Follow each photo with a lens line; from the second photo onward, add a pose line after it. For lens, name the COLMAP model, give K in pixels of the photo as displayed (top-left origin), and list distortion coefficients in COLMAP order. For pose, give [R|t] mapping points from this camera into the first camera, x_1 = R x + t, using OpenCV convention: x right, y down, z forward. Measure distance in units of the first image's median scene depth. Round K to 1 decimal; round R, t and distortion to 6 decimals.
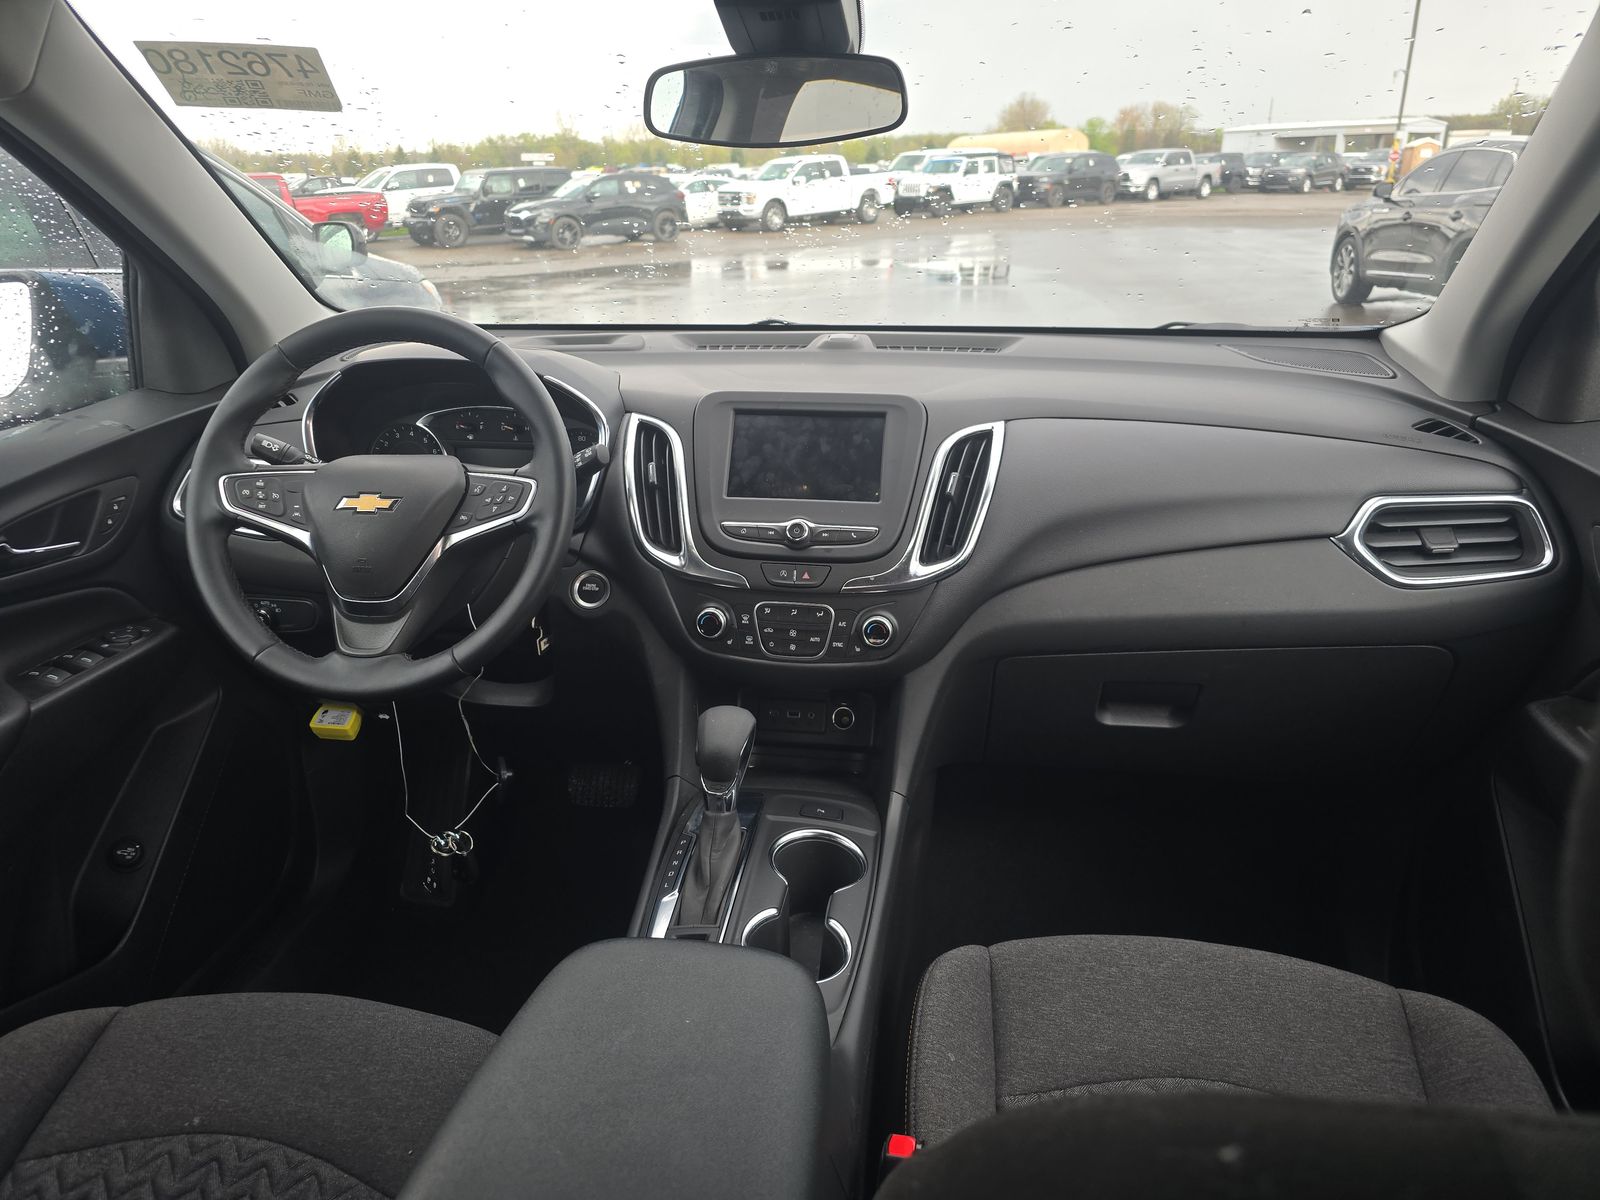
lens RADIAL K [[1093.6, 0, 800.0], [0, 1093.6, 600.0], [0, 0, 1]] dist [0.062644, -0.000730]
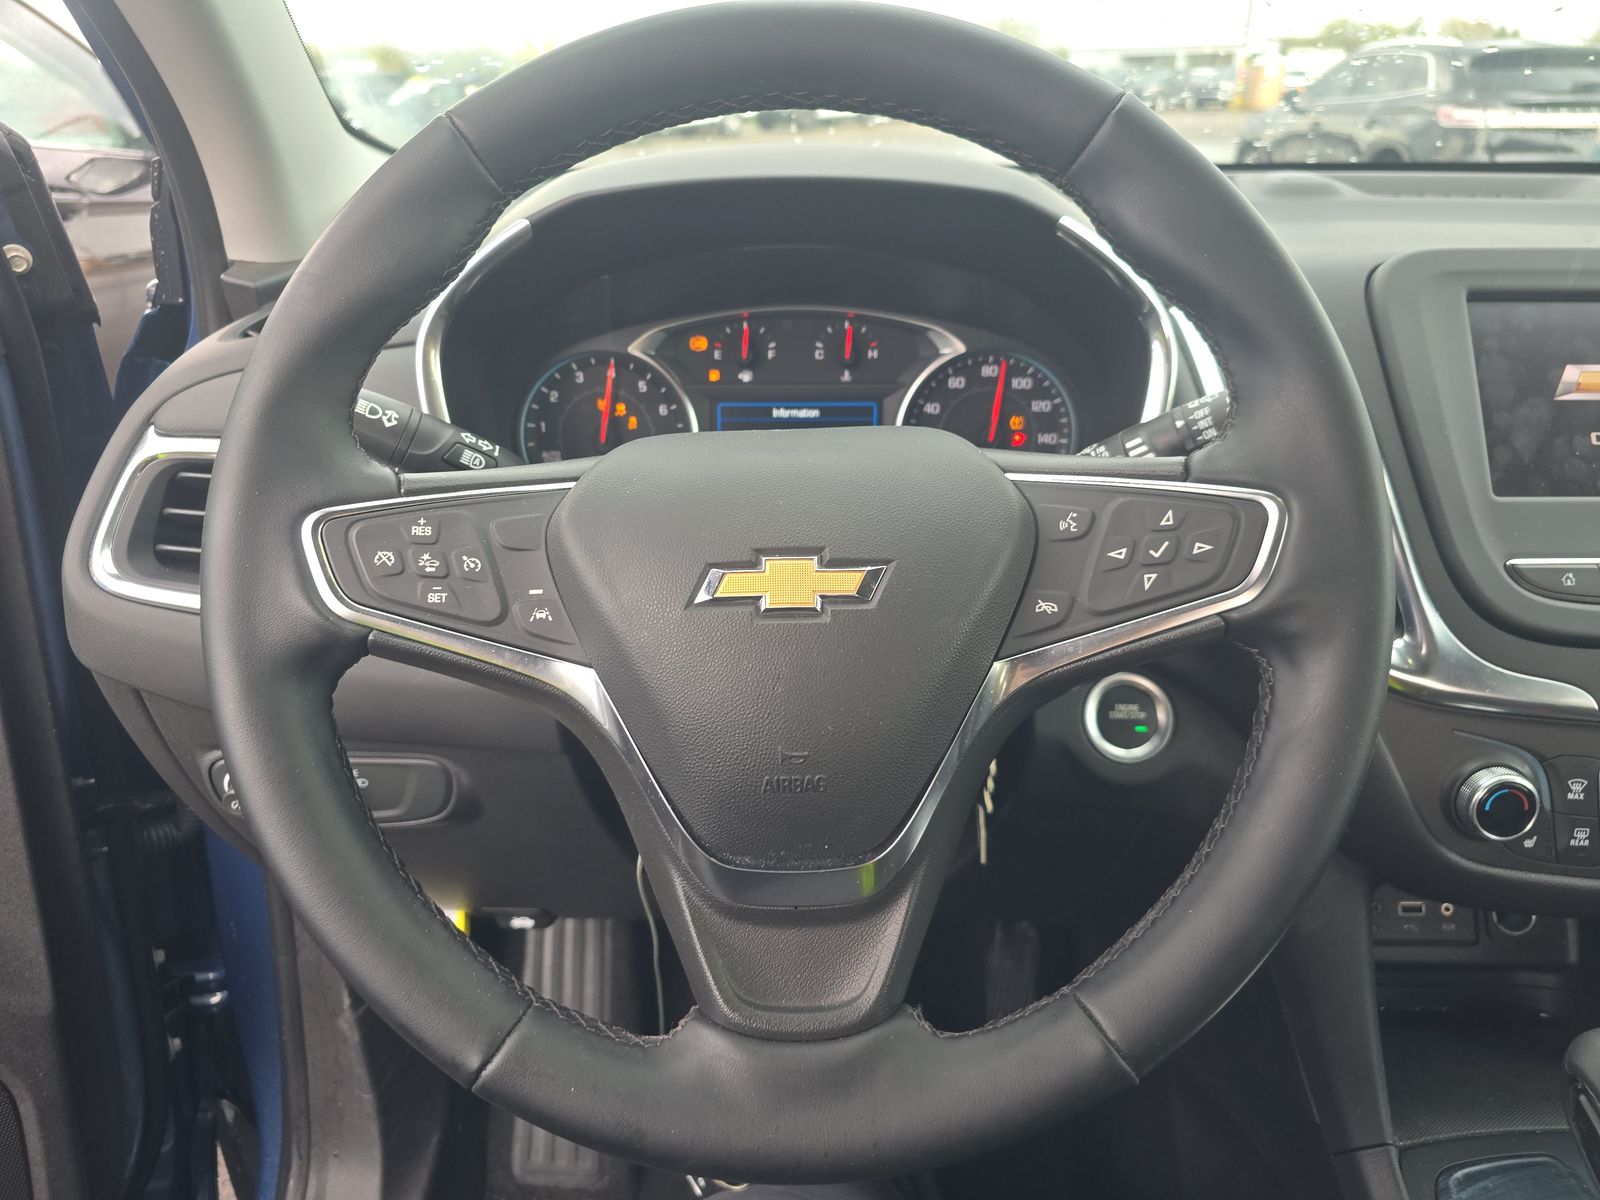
lens RADIAL K [[1082.9, 0, 776.2], [0, 1082.9, 587.1], [0, 0, 1]] dist [0.035168, -0.021428]
pose [[0.990681, -0.051143, 0.126232, -0.420969], [0.044318, 0.997430, 0.056303, -0.101282], [-0.128788, -0.050184, 0.990402, 0.651982]]
